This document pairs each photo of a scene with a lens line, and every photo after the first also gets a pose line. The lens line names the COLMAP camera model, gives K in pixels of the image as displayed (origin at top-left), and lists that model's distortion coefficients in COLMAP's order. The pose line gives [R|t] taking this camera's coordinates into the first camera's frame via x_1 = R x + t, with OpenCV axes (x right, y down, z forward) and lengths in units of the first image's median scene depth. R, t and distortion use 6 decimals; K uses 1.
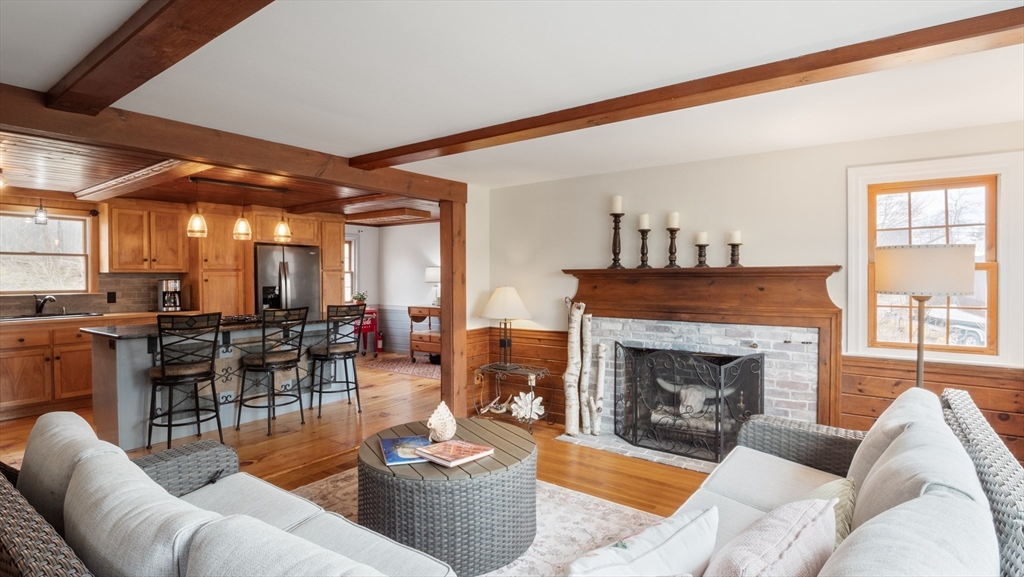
lens RADIAL K [[507.3, 0, 501.7], [0, 507.3, 282.2], [0, 0, 1]] dist [-0.004792, -0.000499]
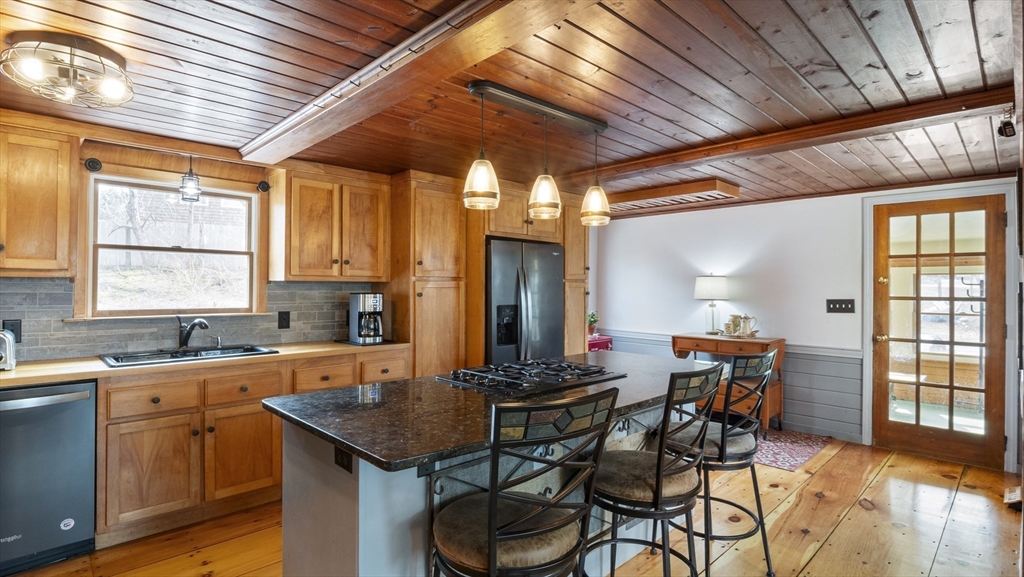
lens RADIAL K [[504.3, 0, 512.8], [0, 504.3, 284.5], [0, 0, 1]] dist [-0.011158, -0.001135]
pose [[0.987391, 0.009060, -0.158039, -0.387227], [-0.012130, 0.999756, -0.018473, -0.006403], [0.157833, 0.020158, 0.987260, 0.418488]]
